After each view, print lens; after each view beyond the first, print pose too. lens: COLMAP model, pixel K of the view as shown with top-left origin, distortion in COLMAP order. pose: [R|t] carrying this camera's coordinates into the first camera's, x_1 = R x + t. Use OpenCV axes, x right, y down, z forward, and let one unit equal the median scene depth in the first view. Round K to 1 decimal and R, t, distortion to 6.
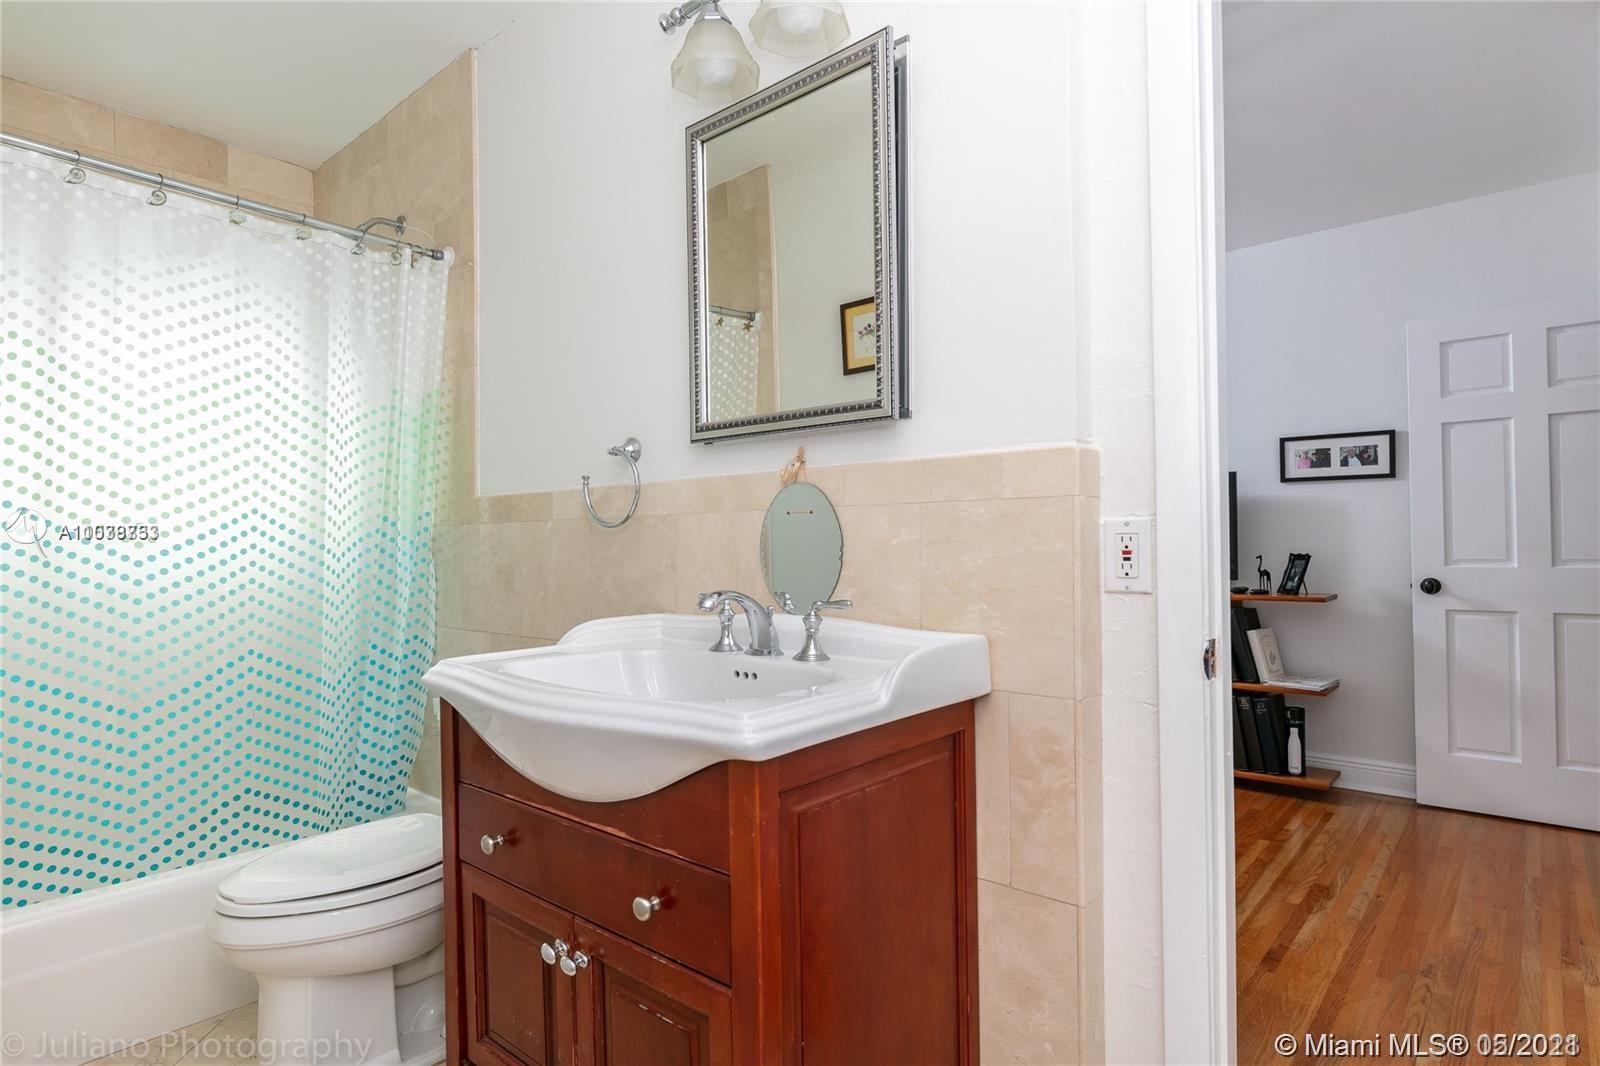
lens RADIAL K [[816.6, 0, 791.6], [0, 816.6, 533.9], [0, 0, 1]] dist [0.001804, -0.000216]
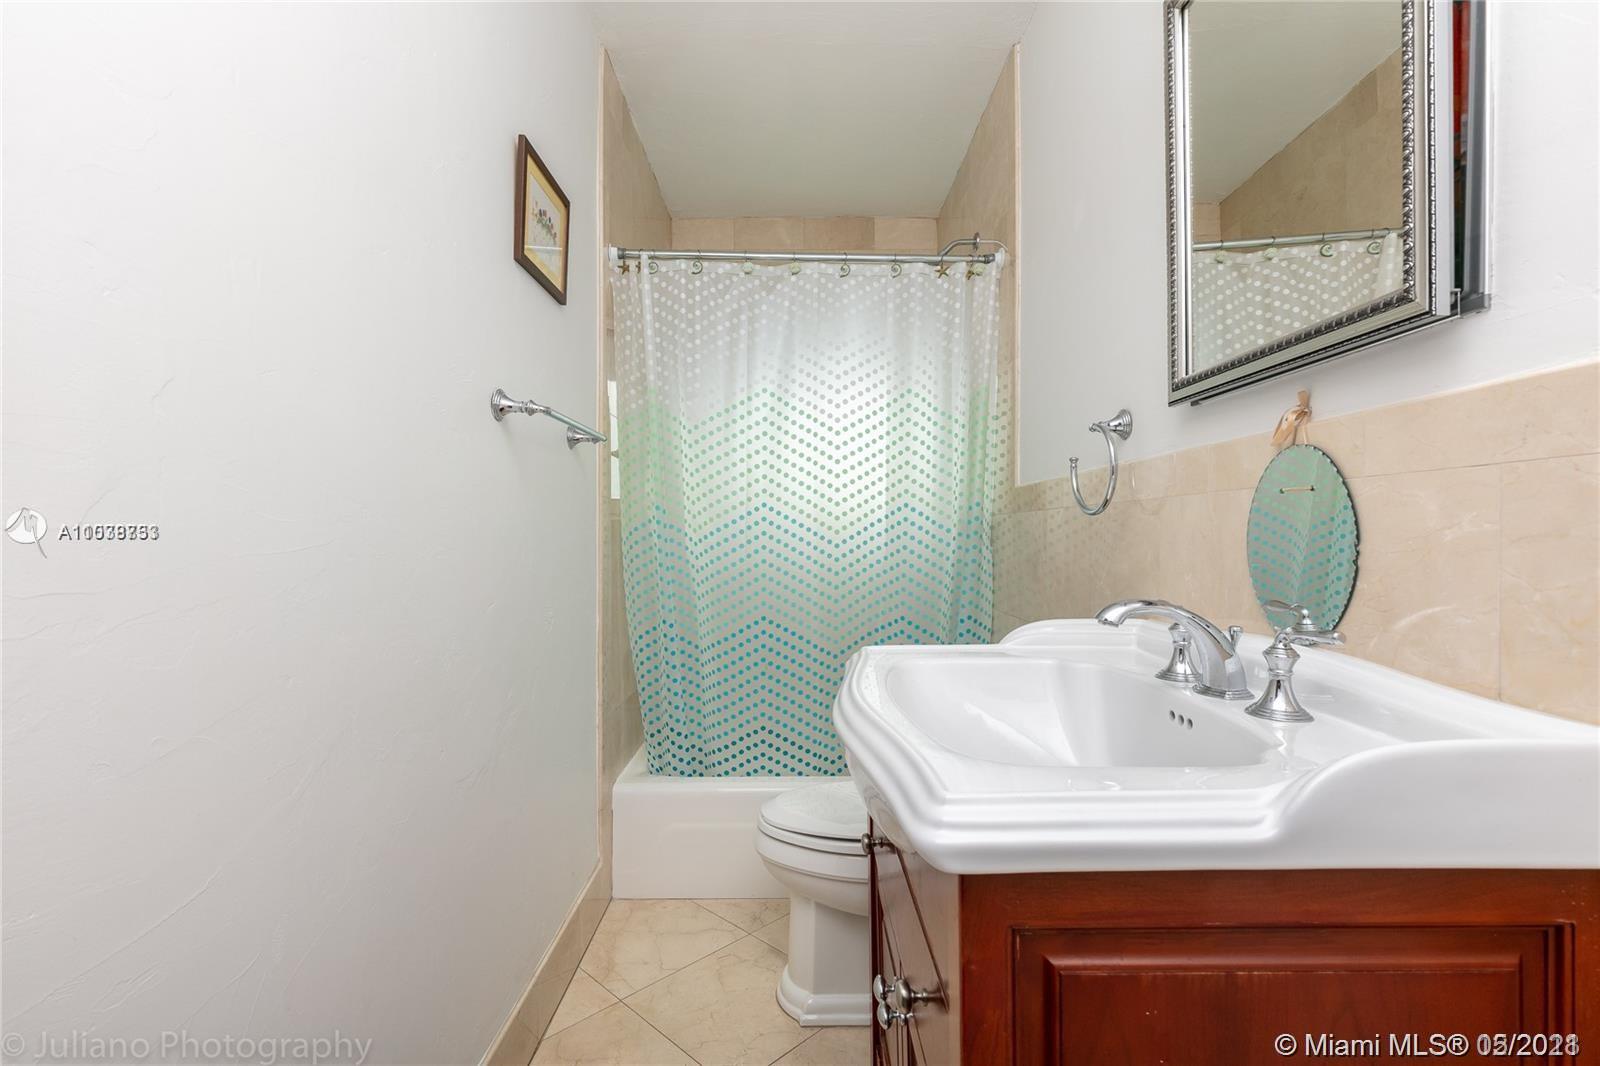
lens RADIAL K [[721.8, 0, 795.6], [0, 721.8, 537.5], [0, 0, 1]] dist [0.000241, -0.000615]
pose [[0.637500, 0.014671, -0.770310, 0.211205], [0.003461, 0.999754, 0.021905, -0.002890], [0.770442, -0.016630, 0.637293, 0.326076]]
